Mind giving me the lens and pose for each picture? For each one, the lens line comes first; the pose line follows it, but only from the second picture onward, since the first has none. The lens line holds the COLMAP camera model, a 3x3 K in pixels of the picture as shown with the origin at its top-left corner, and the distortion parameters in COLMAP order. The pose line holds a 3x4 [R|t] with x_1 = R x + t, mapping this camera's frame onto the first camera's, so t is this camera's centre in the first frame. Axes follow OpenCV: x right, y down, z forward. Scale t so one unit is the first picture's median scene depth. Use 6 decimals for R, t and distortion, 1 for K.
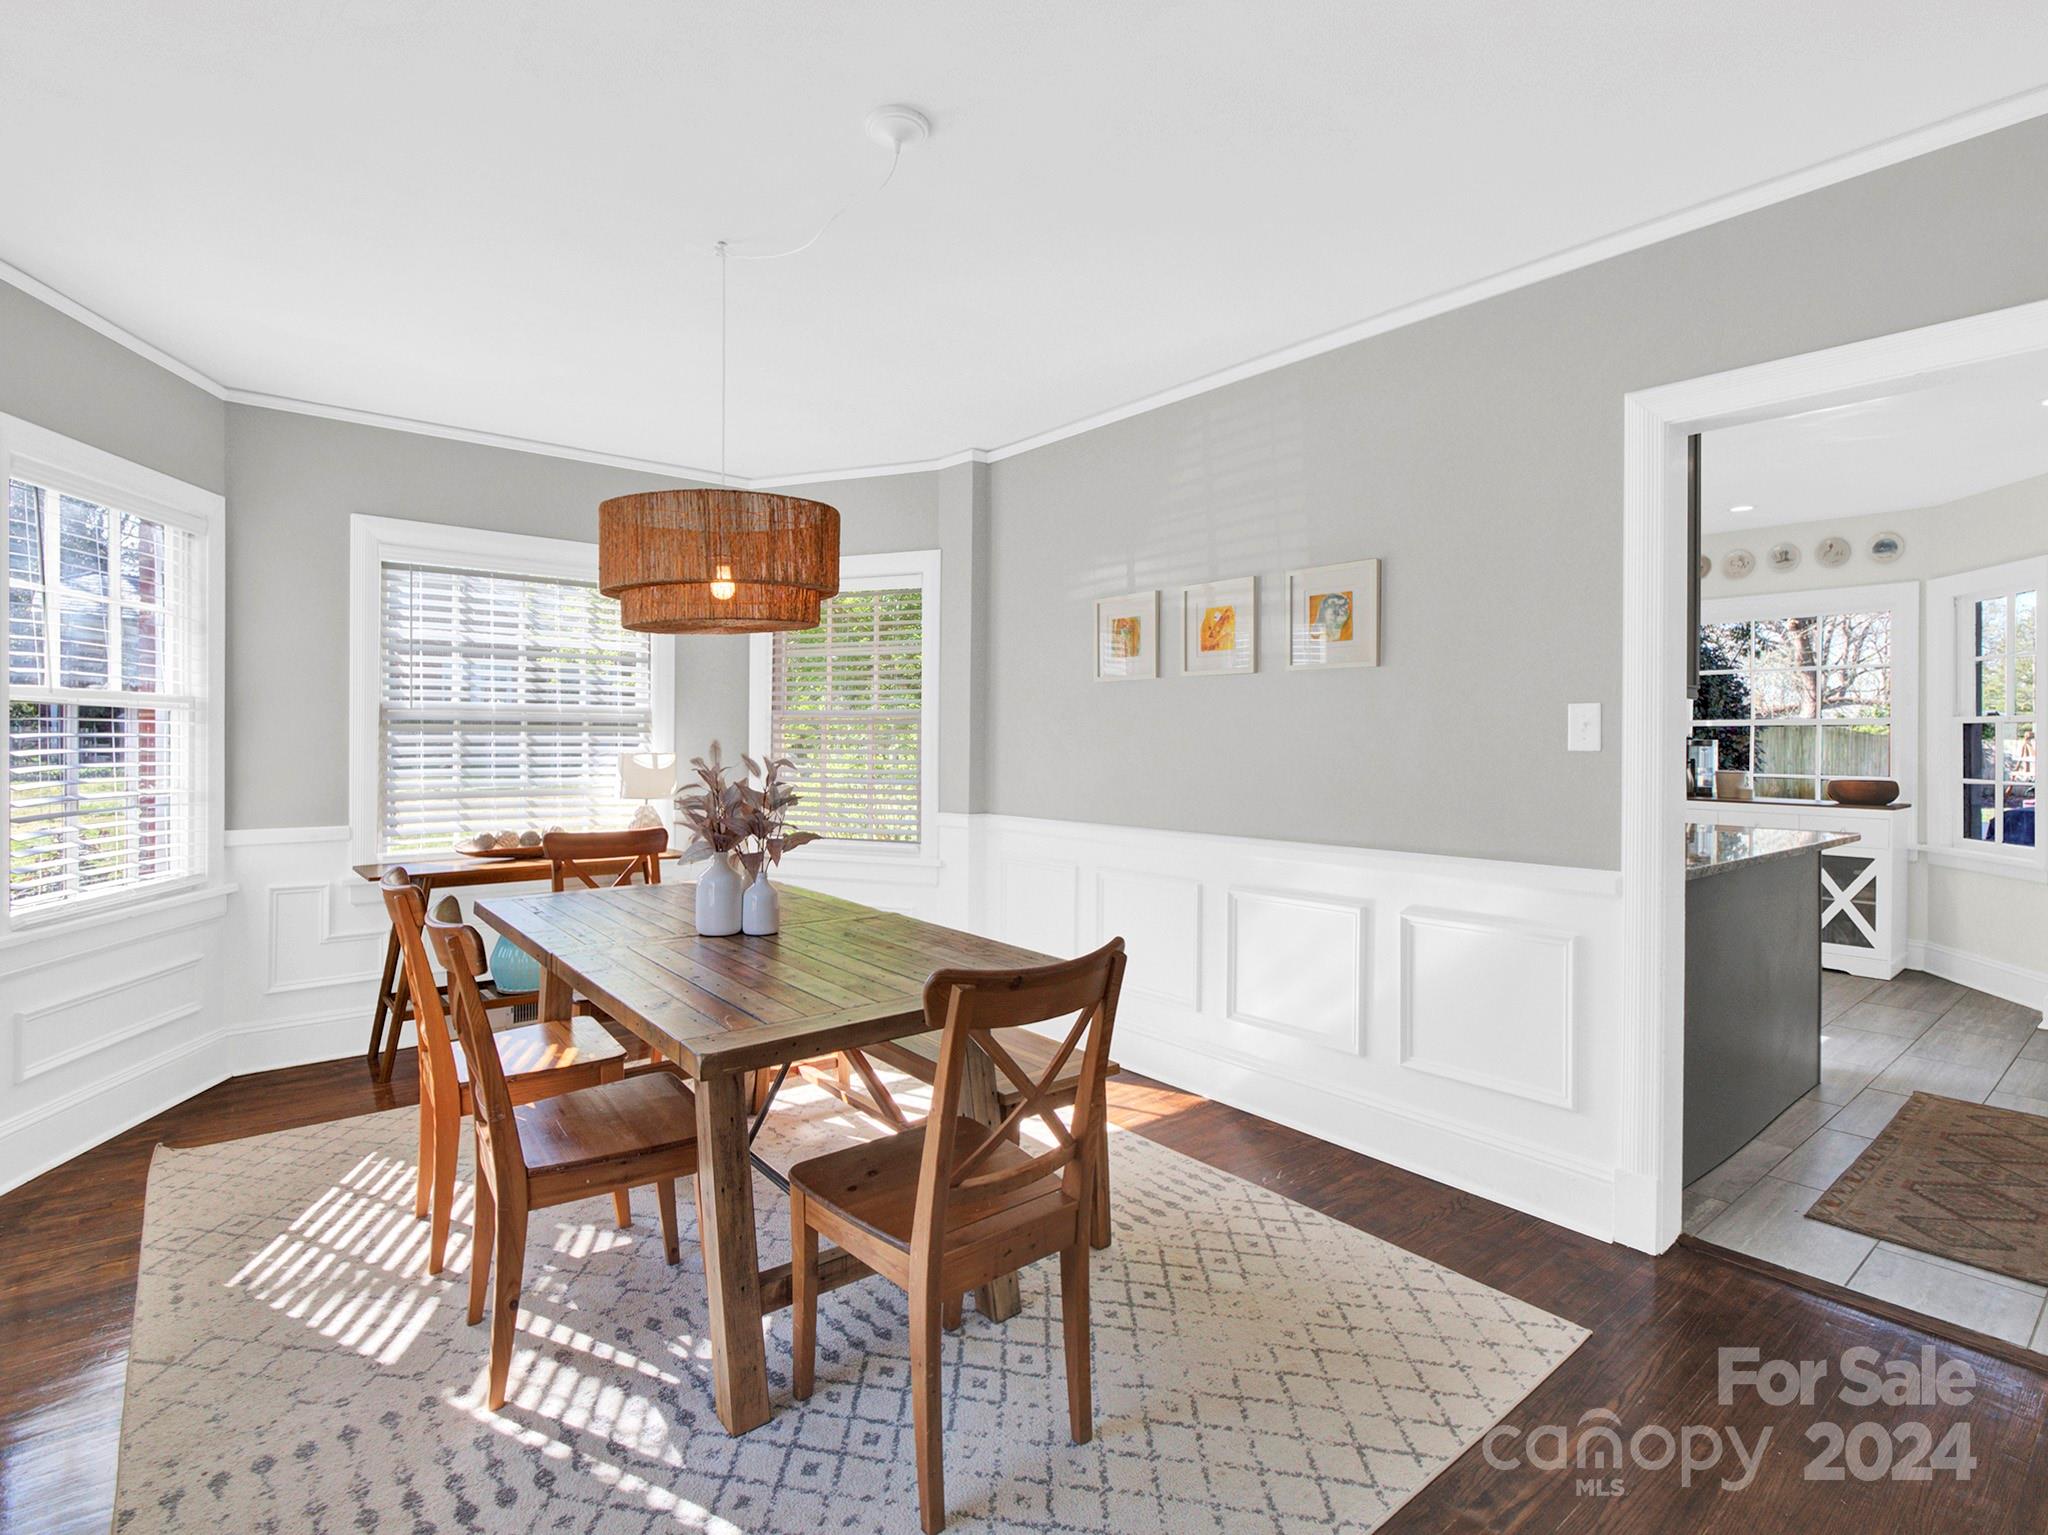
lens RADIAL K [[1005.2, 0, 1014.0], [0, 1005.2, 763.2], [0, 0, 1]] dist [0.003211, 0.001365]
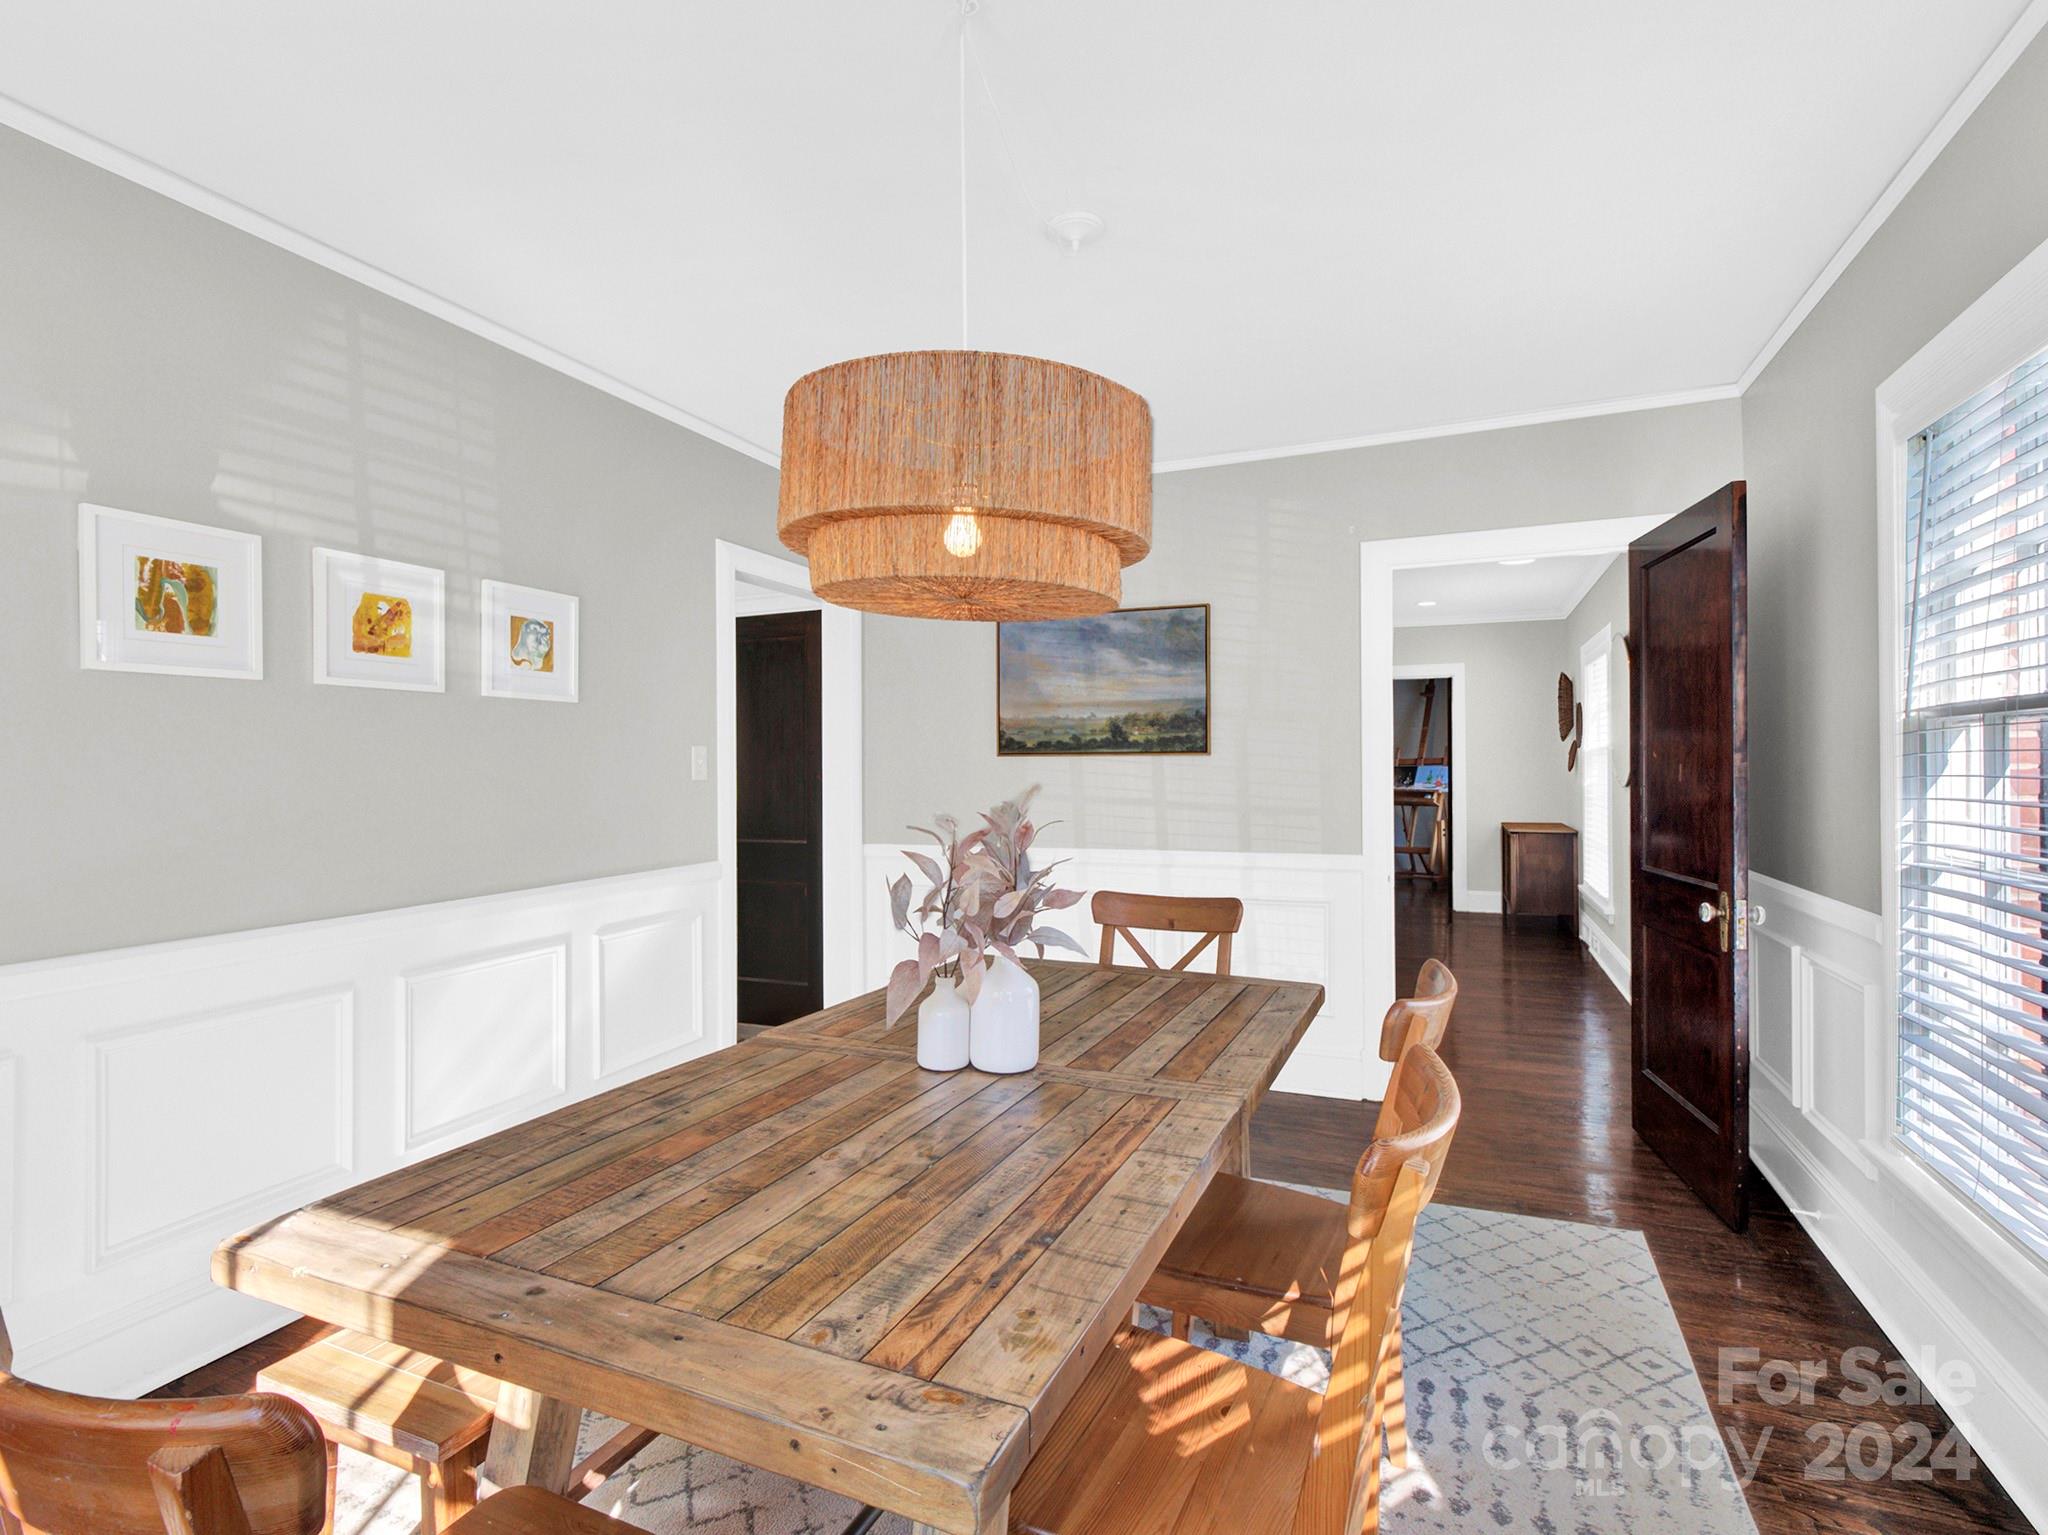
lens RADIAL K [[1005.2, 0, 1014.0], [0, 1005.2, 763.2], [0, 0, 1]] dist [0.003211, 0.001365]
pose [[-0.457690, 0.003786, 0.889104, -0.717241], [0.032865, 0.999380, 0.012663, -0.032726], [-0.888504, 0.035016, -0.457531, 1.040011]]
